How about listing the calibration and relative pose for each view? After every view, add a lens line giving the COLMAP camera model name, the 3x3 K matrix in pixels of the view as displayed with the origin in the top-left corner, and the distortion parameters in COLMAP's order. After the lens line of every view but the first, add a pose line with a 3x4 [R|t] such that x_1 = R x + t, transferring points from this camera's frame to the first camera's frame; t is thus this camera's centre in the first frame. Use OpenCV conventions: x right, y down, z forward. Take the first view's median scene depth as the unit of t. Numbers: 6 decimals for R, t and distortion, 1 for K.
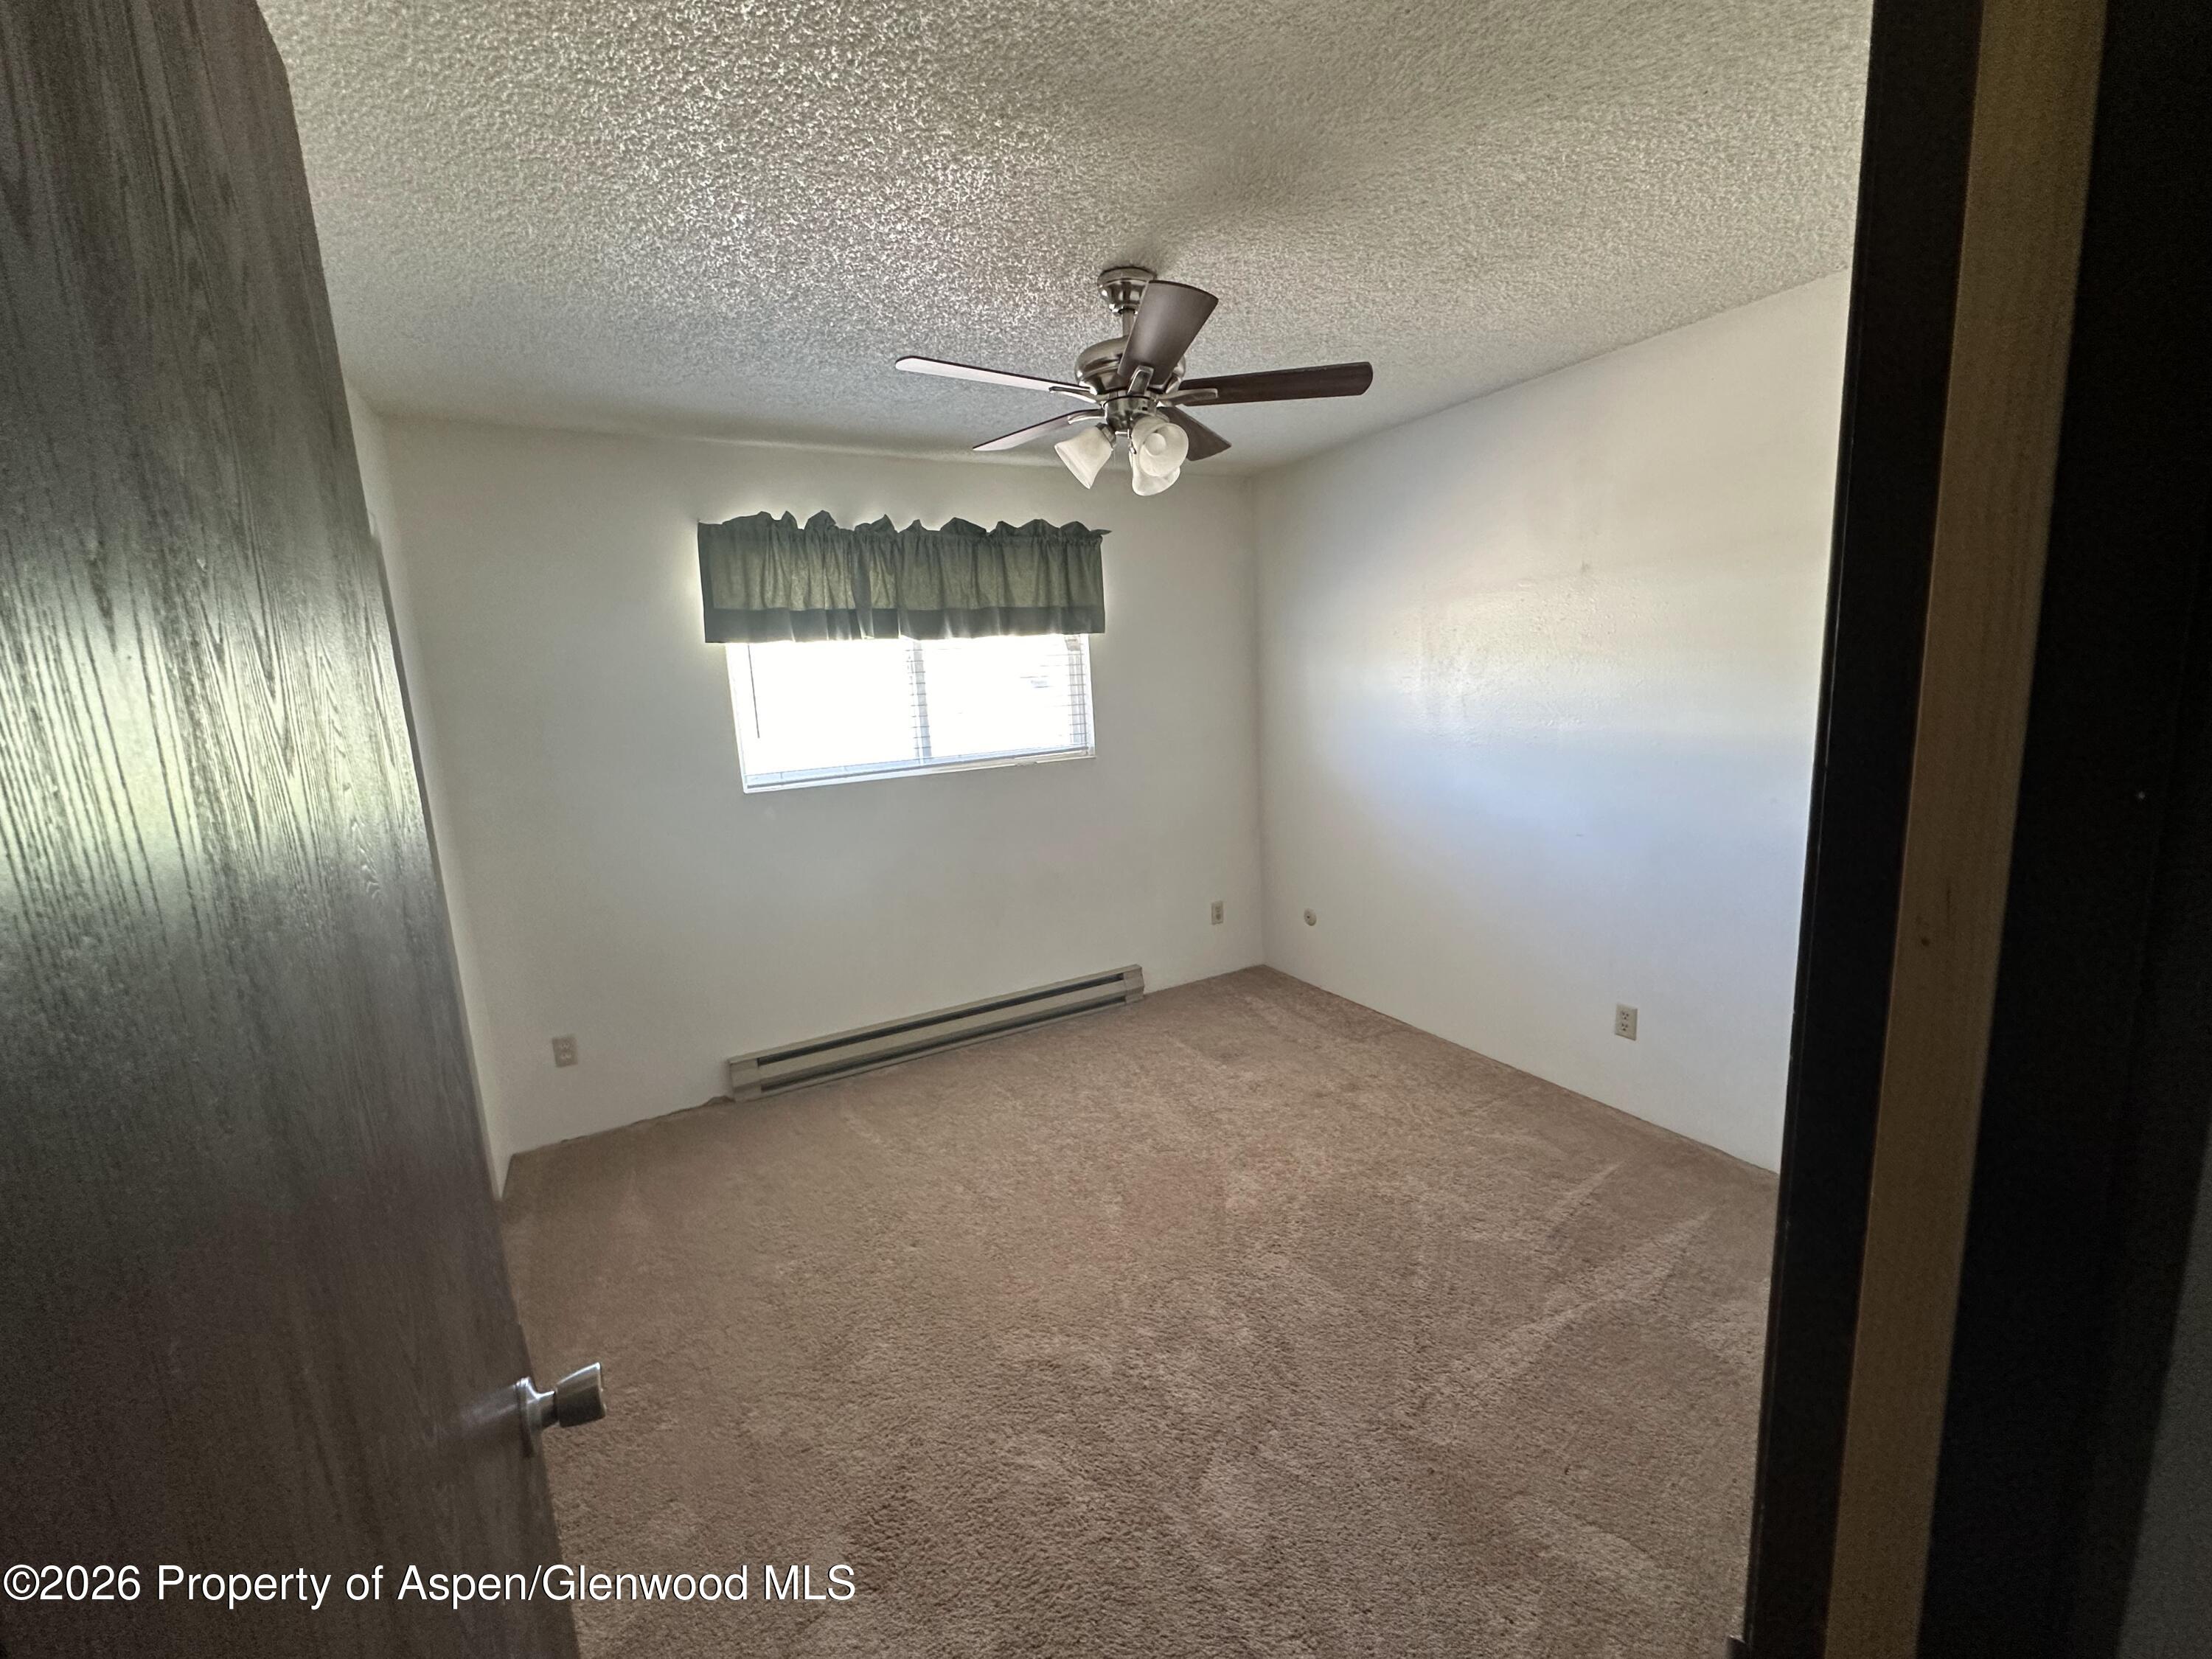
lens RADIAL K [[882.7, 0, 1103.1], [0, 882.7, 830.8], [0, 0, 1]] dist [-0.002003, -0.000062]
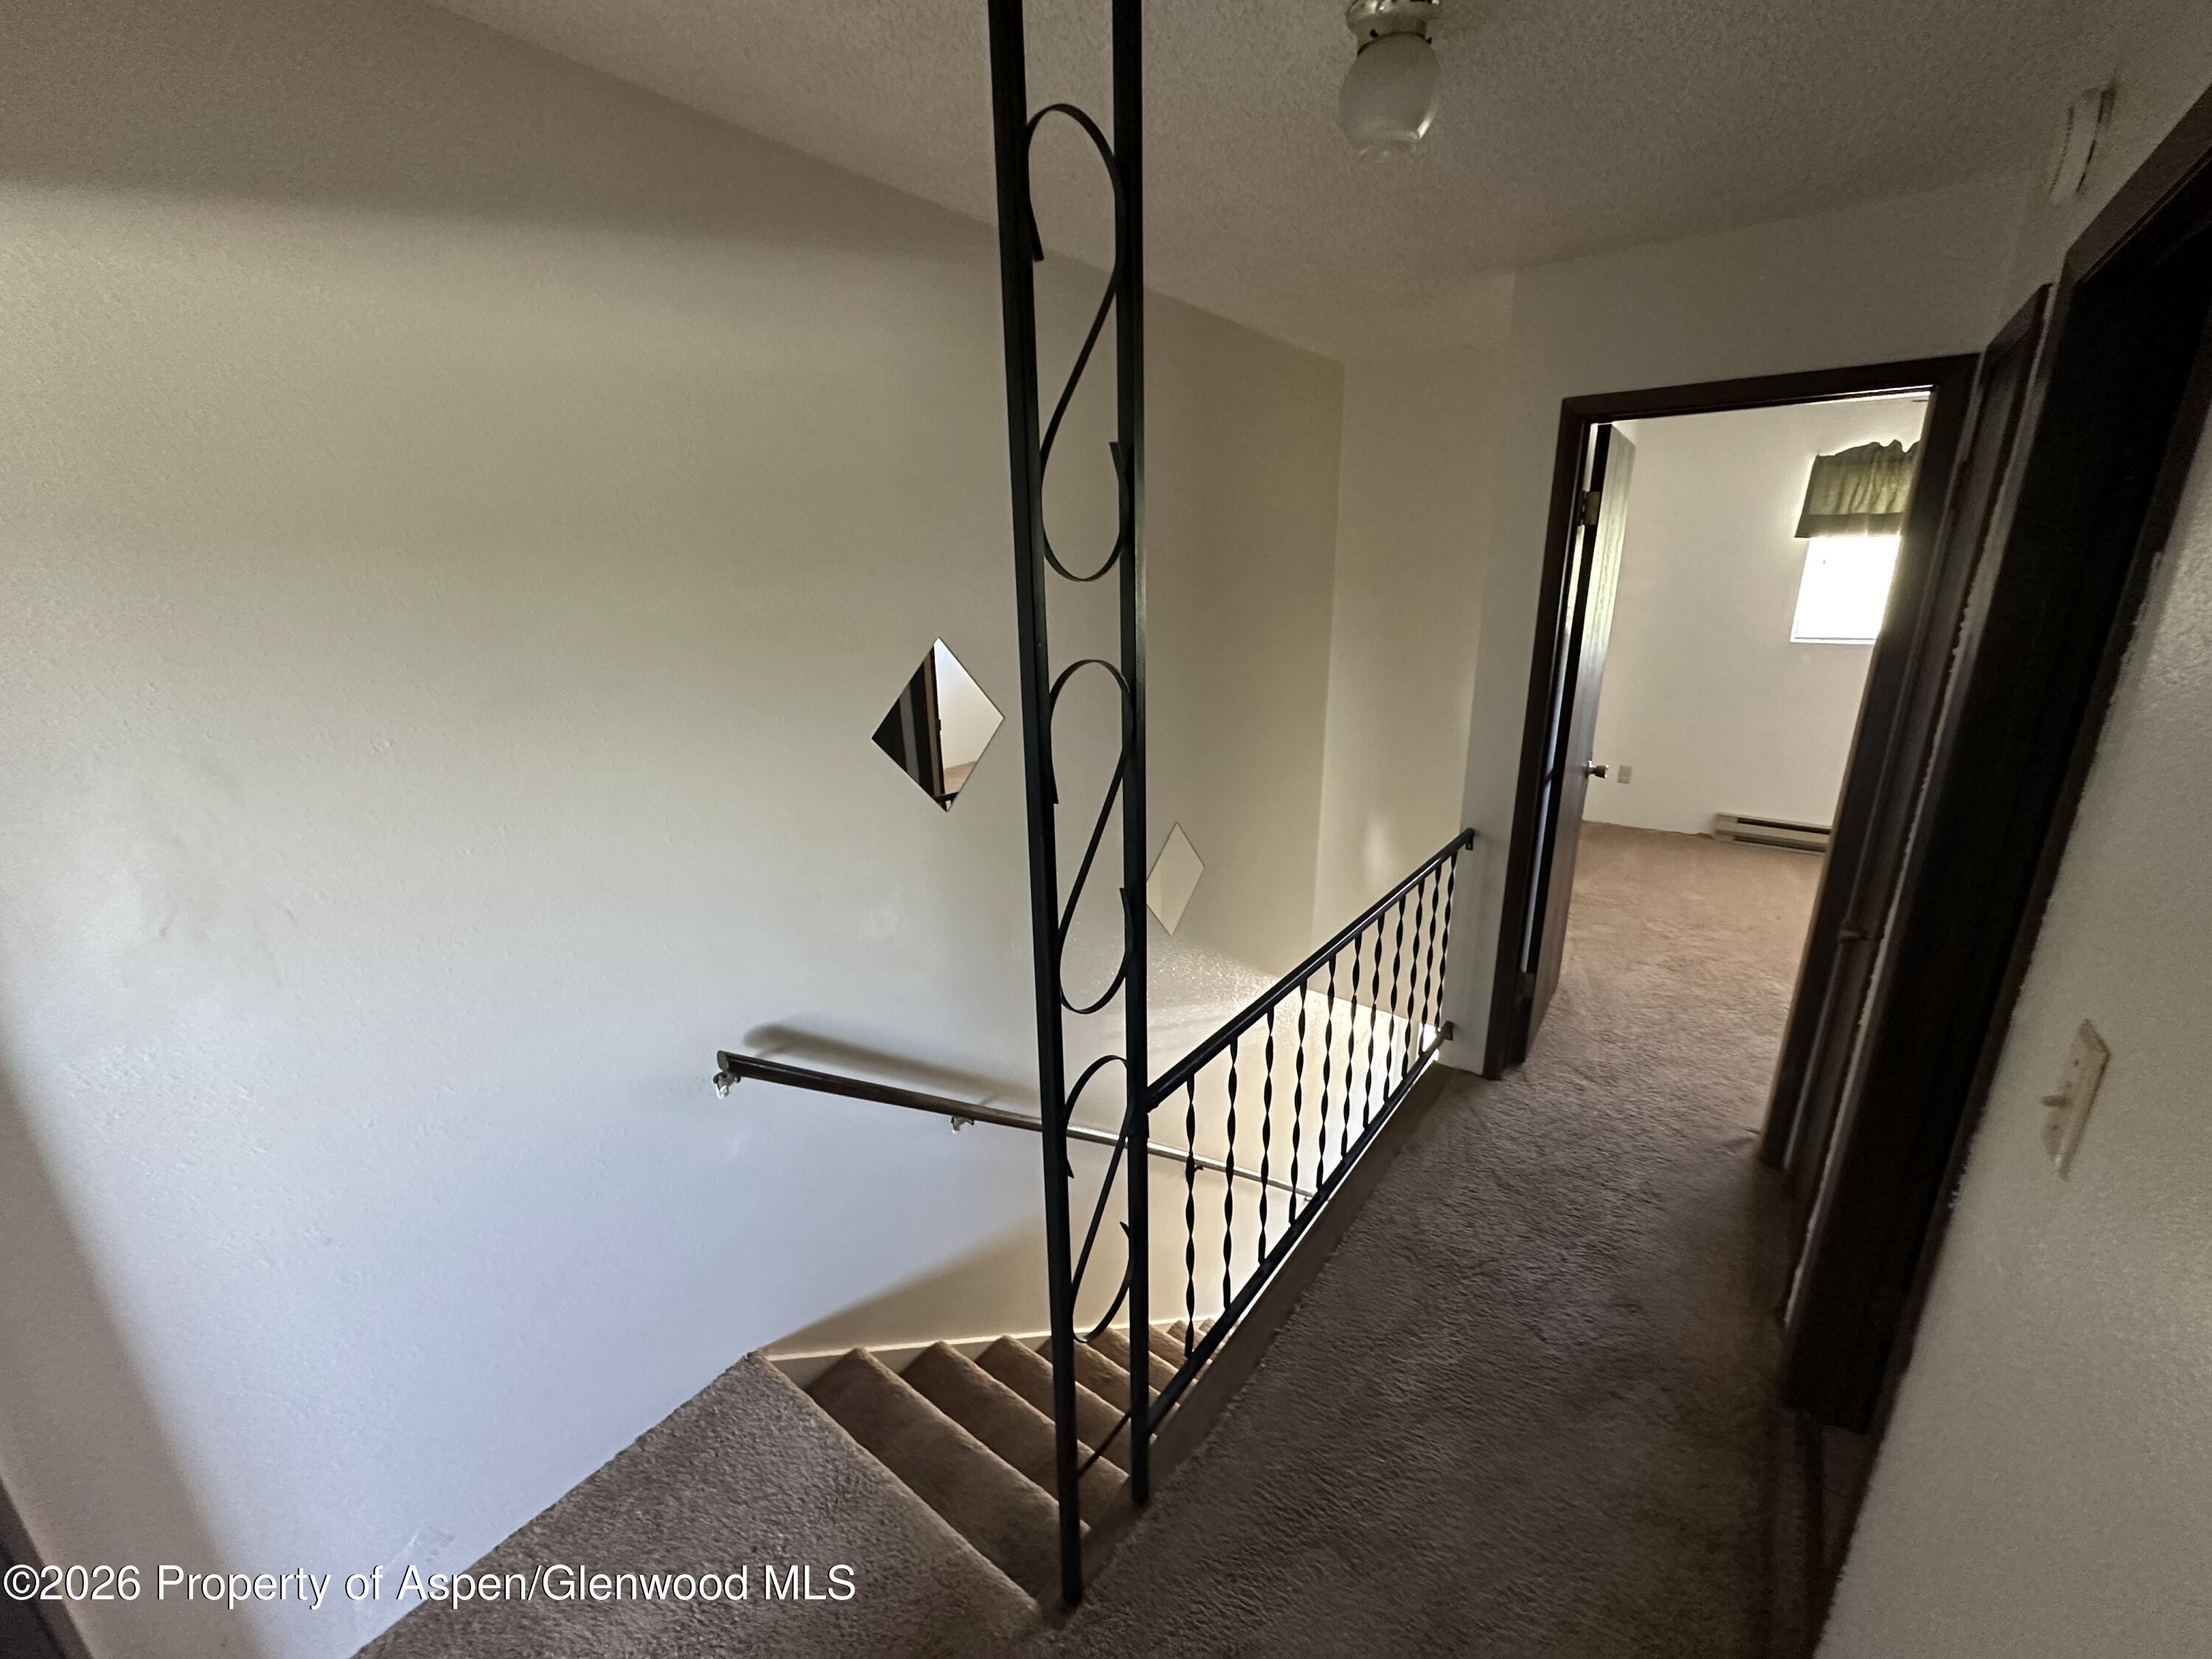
lens RADIAL K [[882.7, 0, 1106.0], [0, 882.7, 827.5], [0, 0, 1]] dist [-0.002003, -0.000062]
pose [[0.407120, 0.313090, -0.858037, 0.504199], [-0.159930, 0.949337, 0.270521, 0.038583], [0.899264, 0.027091, 0.436566, -0.686603]]
